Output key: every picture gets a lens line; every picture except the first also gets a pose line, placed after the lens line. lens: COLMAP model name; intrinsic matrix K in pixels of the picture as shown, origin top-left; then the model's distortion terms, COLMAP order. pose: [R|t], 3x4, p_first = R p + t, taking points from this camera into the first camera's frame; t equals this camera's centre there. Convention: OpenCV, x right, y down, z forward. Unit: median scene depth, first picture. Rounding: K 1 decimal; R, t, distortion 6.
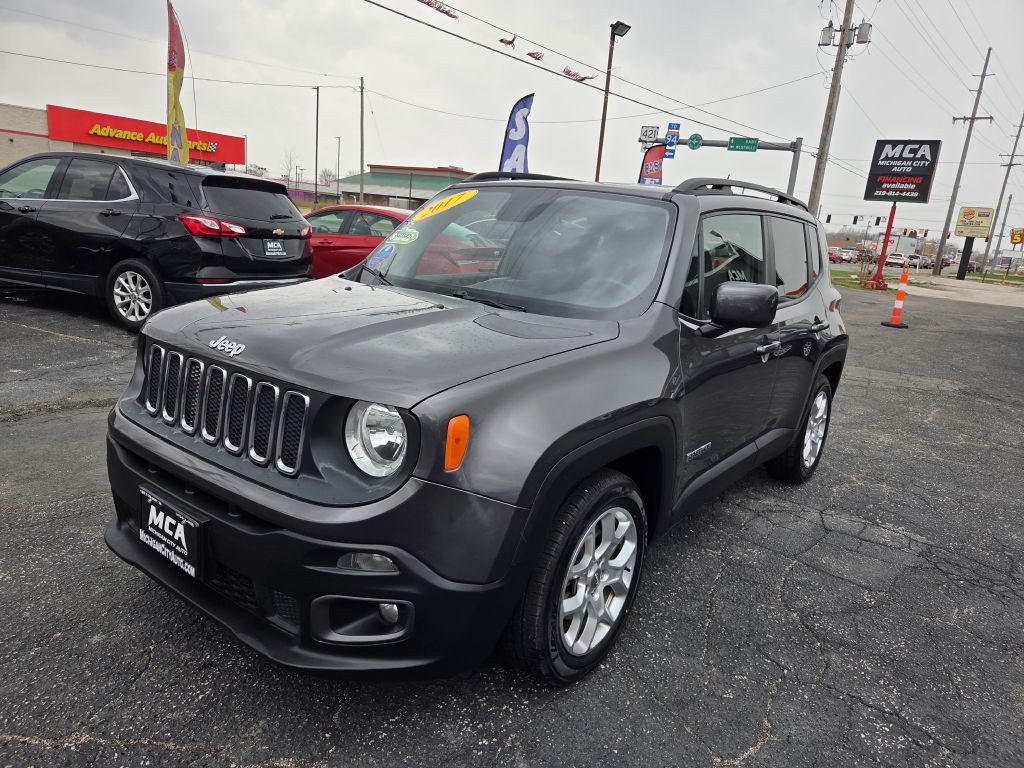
lens RADIAL K [[675.8, 0, 518.3], [0, 675.8, 380.0], [0, 0, 1]] dist [0.068916, -0.052014]
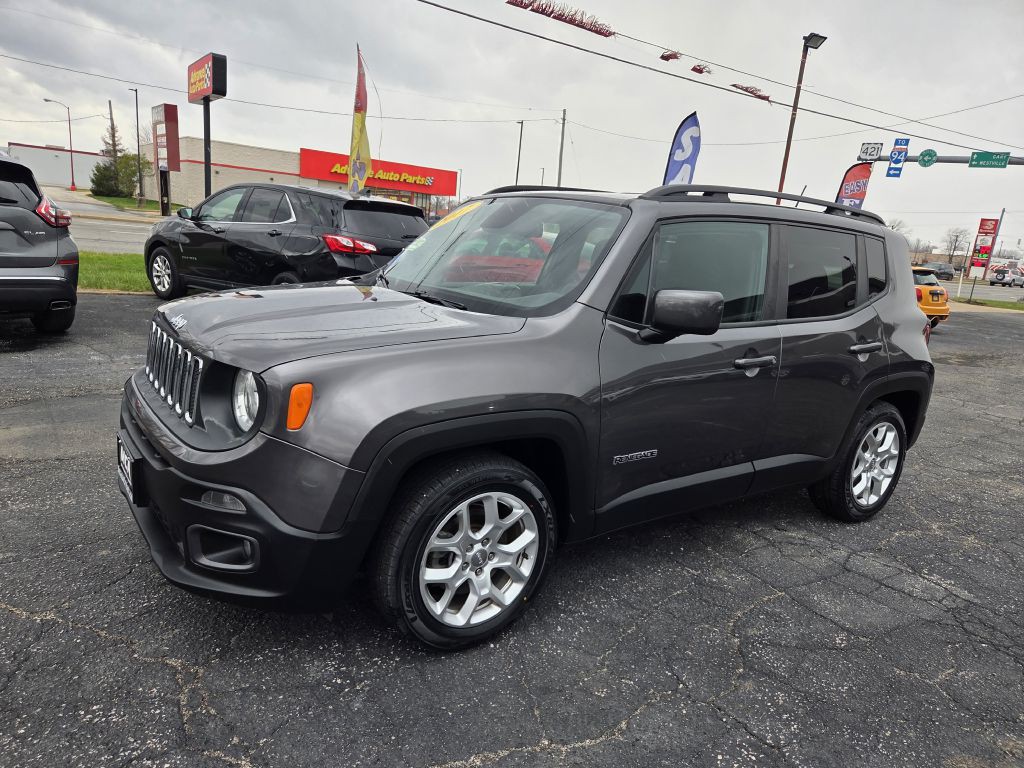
lens RADIAL K [[682.3, 0, 512.0], [0, 682.3, 384.0], [0, 0, 1]] dist [0.065236, -0.051940]
pose [[0.956592, 0.061290, -0.284914, 0.269442], [-0.070927, 0.997202, -0.023620, 0.026575], [0.282669, 0.042803, 0.958262, -0.009730]]
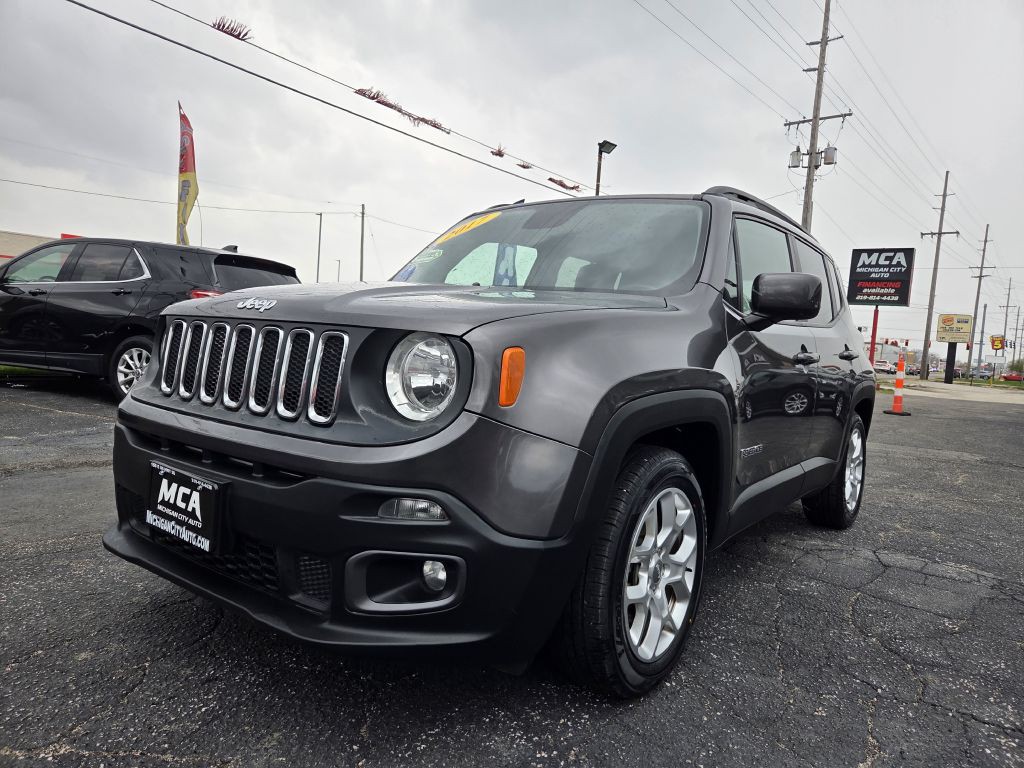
lens RADIAL K [[676.5, 0, 515.6], [0, 676.5, 369.7], [0, 0, 1]] dist [0.063343, -0.046140]
pose [[0.999801, -0.018950, 0.006249, -0.041915], [0.019765, 0.983466, -0.180009, 0.114178], [-0.002735, 0.180097, 0.983645, 0.051181]]
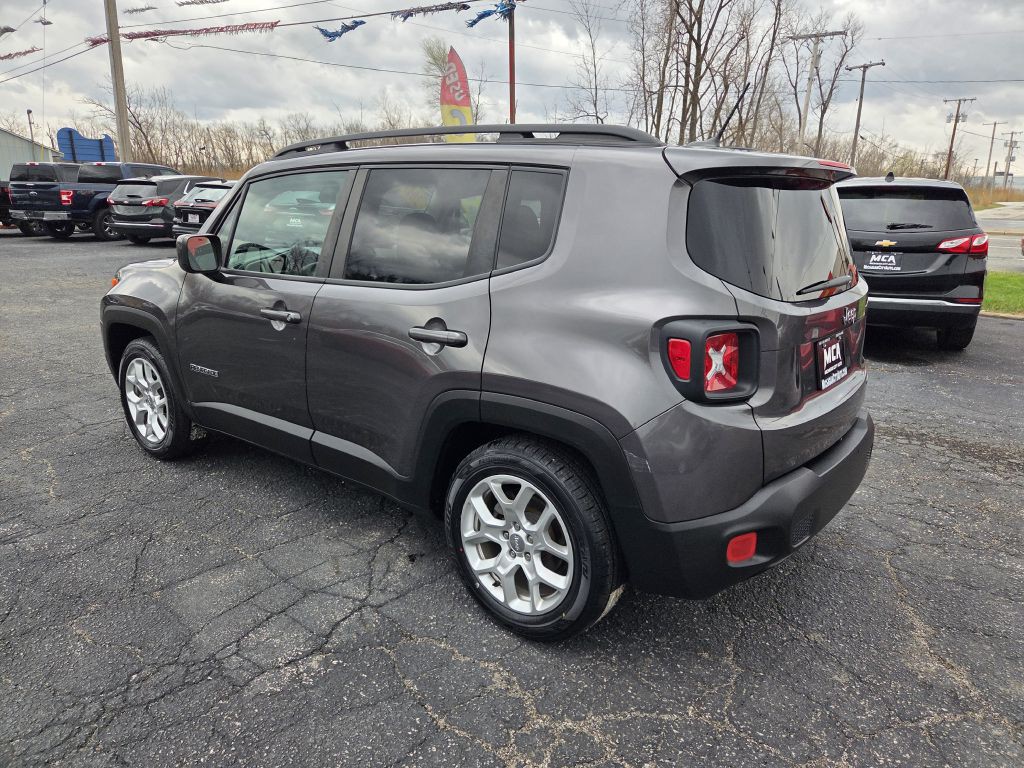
lens RADIAL K [[682.3, 0, 512.0], [0, 682.3, 384.0], [0, 0, 1]] dist [0.065236, -0.051940]
pose [[-0.006230, 0.176177, -0.984339, 1.102165], [-0.241277, 0.955010, 0.172454, -0.165720], [0.970436, 0.238573, 0.036558, 1.101804]]
